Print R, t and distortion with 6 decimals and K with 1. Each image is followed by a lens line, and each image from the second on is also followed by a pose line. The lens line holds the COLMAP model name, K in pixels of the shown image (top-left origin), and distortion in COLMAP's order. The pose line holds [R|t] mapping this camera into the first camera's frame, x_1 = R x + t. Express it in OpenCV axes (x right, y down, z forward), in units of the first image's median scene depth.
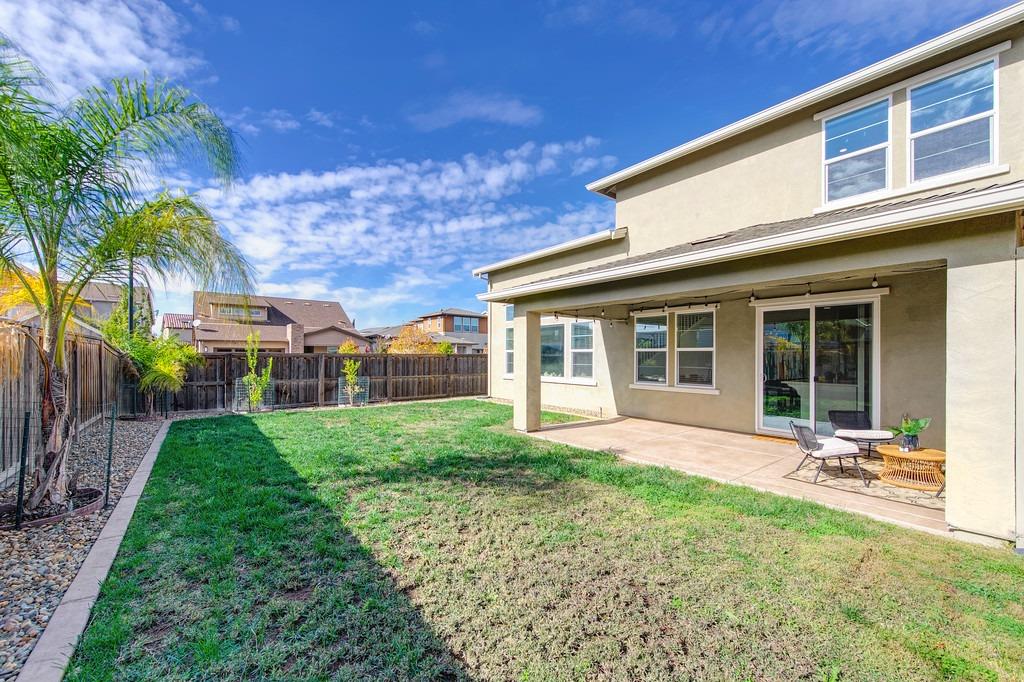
lens RADIAL K [[411.5, 0, 511.6], [0, 411.5, 352.6], [0, 0, 1]] dist [-0.000357, -0.000269]
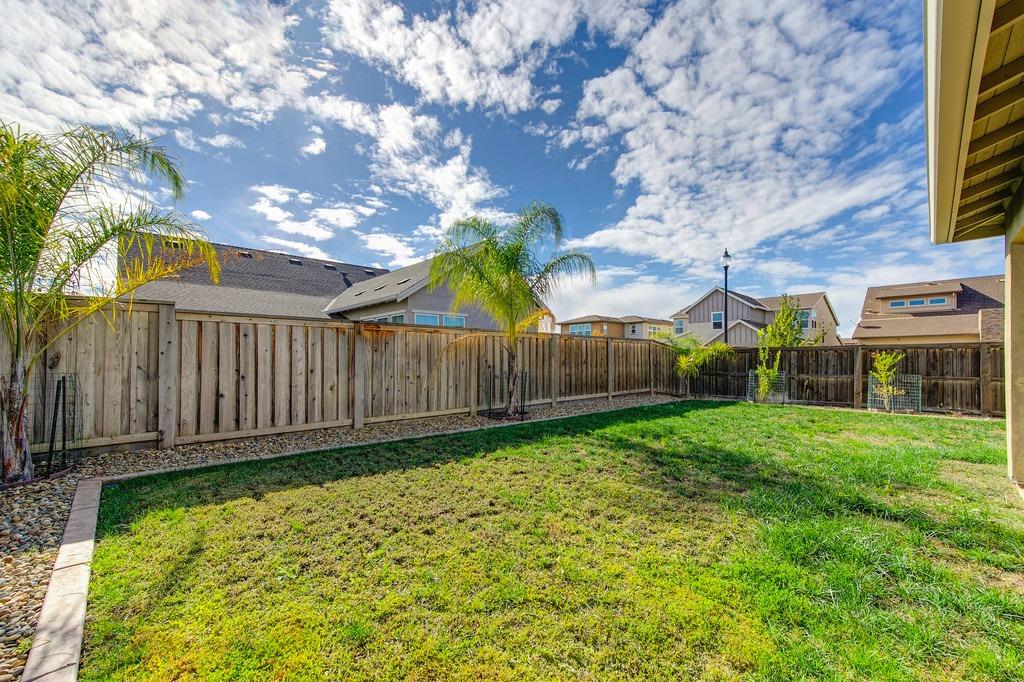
lens RADIAL K [[411.5, 0, 511.6], [0, 411.5, 352.6], [0, 0, 1]] dist [-0.000357, -0.000269]
pose [[0.100986, -0.018759, -0.994711, 0.336921], [0.015134, 0.999735, -0.017317, 0.023761], [0.994773, -0.013306, 0.101243, 0.248167]]
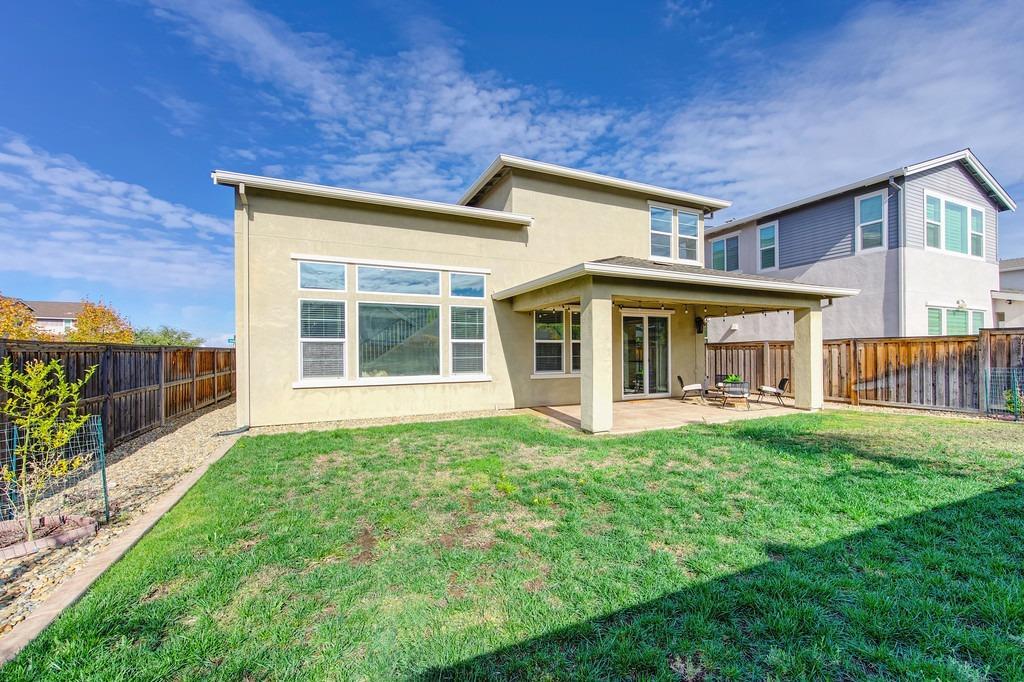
lens RADIAL K [[411.5, 0, 511.6], [0, 411.5, 352.6], [0, 0, 1]] dist [-0.000357, -0.000269]
pose [[0.231434, -0.011021, 0.972788, -0.639452], [0.001397, 0.999939, 0.010996, 0.009552], [-0.972850, -0.001186, 0.231435, 0.733491]]
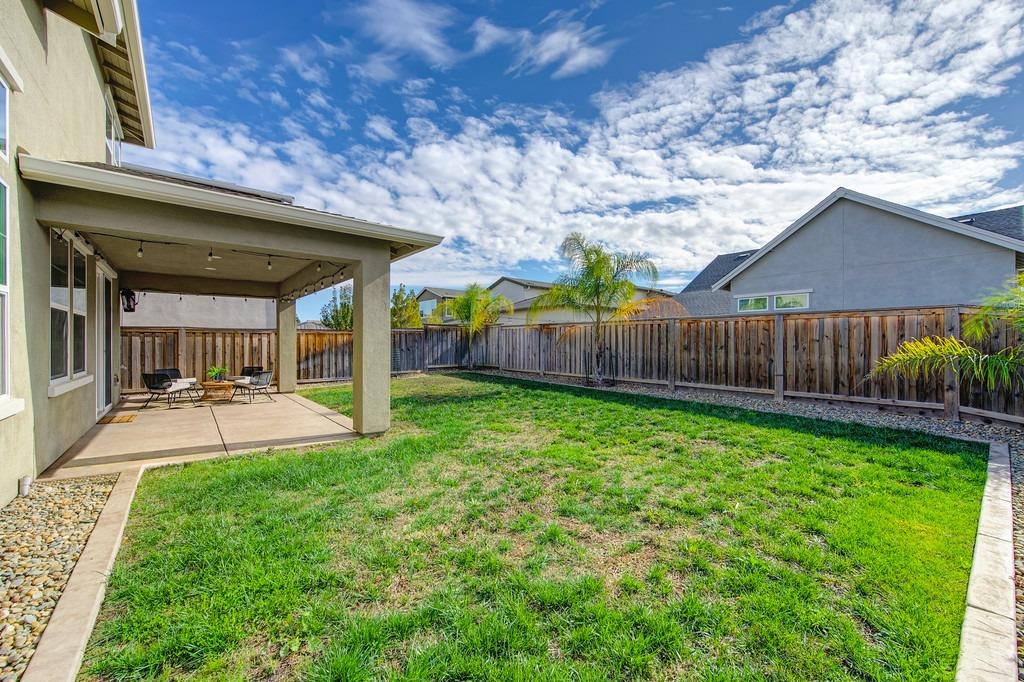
lens RADIAL K [[411.5, 0, 511.6], [0, 411.5, 352.6], [0, 0, 1]] dist [-0.000357, -0.000269]
pose [[-0.999956, -0.004961, -0.007935, -0.148526], [-0.005064, 0.999902, 0.013047, 0.034114], [0.007869, 0.013087, -0.999883, 1.273257]]
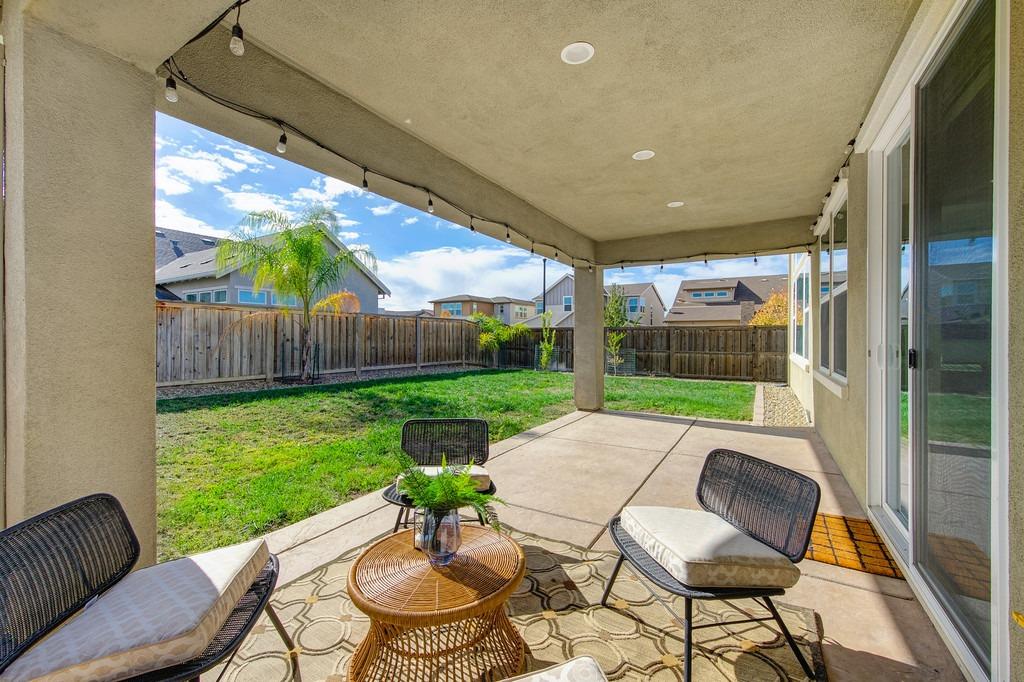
lens RADIAL K [[411.9, 0, 509.9], [0, 411.9, 335.4], [0, 0, 1]] dist [-0.003203, -0.000287]
pose [[0.346208, -0.003188, -0.938152, 0.562578], [0.004127, 0.999990, -0.001875, 0.029698], [0.938149, -0.003222, 0.346218, 0.417555]]
